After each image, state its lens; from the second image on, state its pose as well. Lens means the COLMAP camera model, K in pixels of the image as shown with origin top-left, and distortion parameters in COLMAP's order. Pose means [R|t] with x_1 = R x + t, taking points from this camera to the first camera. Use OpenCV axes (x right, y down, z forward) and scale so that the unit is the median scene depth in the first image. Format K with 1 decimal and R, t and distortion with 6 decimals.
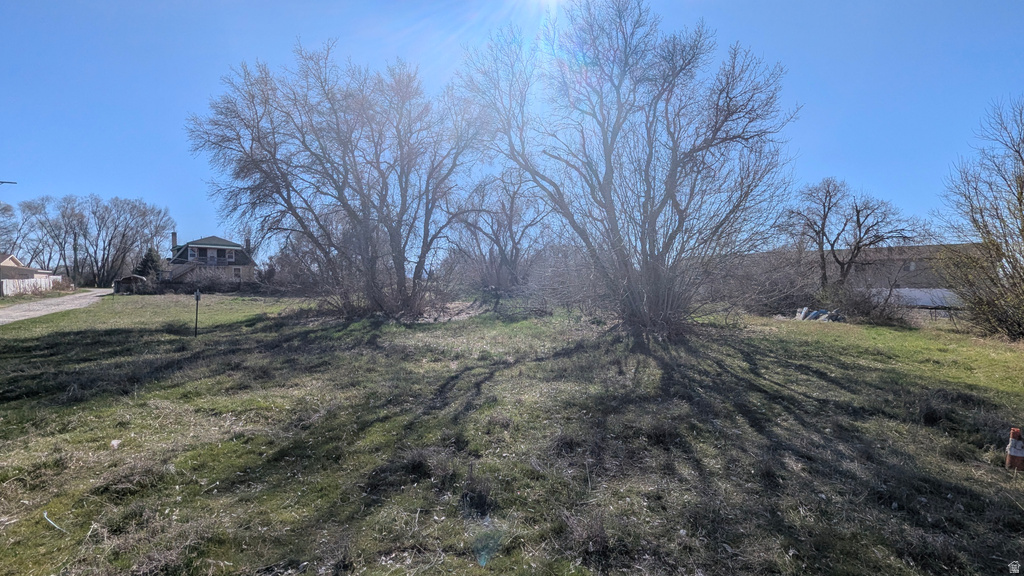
lens RADIAL K [[420.3, 0, 518.6], [0, 420.3, 292.4], [0, 0, 1]] dist [0.001254, -0.000156]
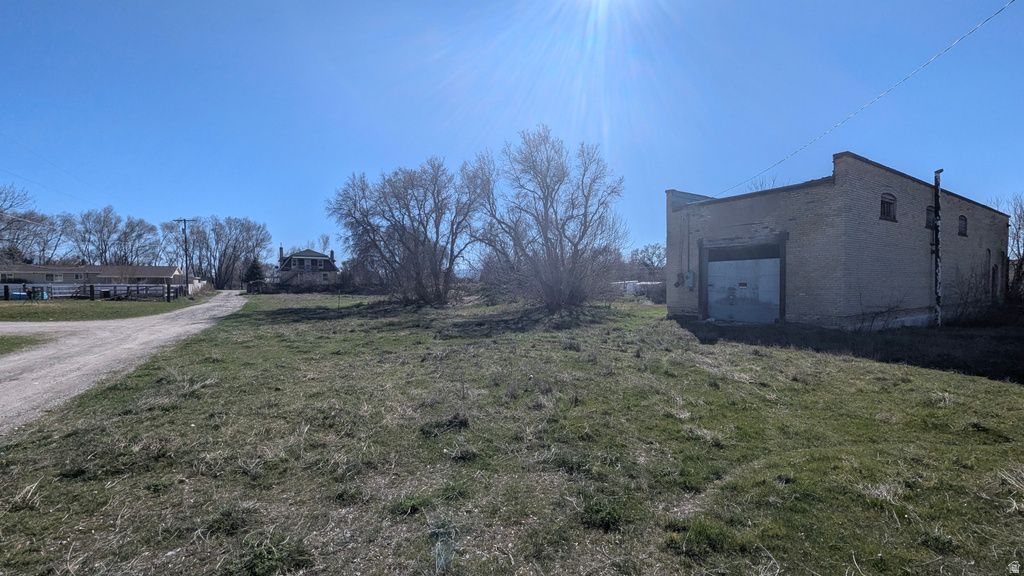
lens RADIAL K [[420.3, 0, 518.6], [0, 420.3, 292.4], [0, 0, 1]] dist [0.001254, -0.000156]
pose [[0.991816, -0.006695, -0.127500, 0.095240], [0.006990, 0.999974, 0.001867, 0.002592], [0.127484, -0.002743, 0.991837, -0.226646]]
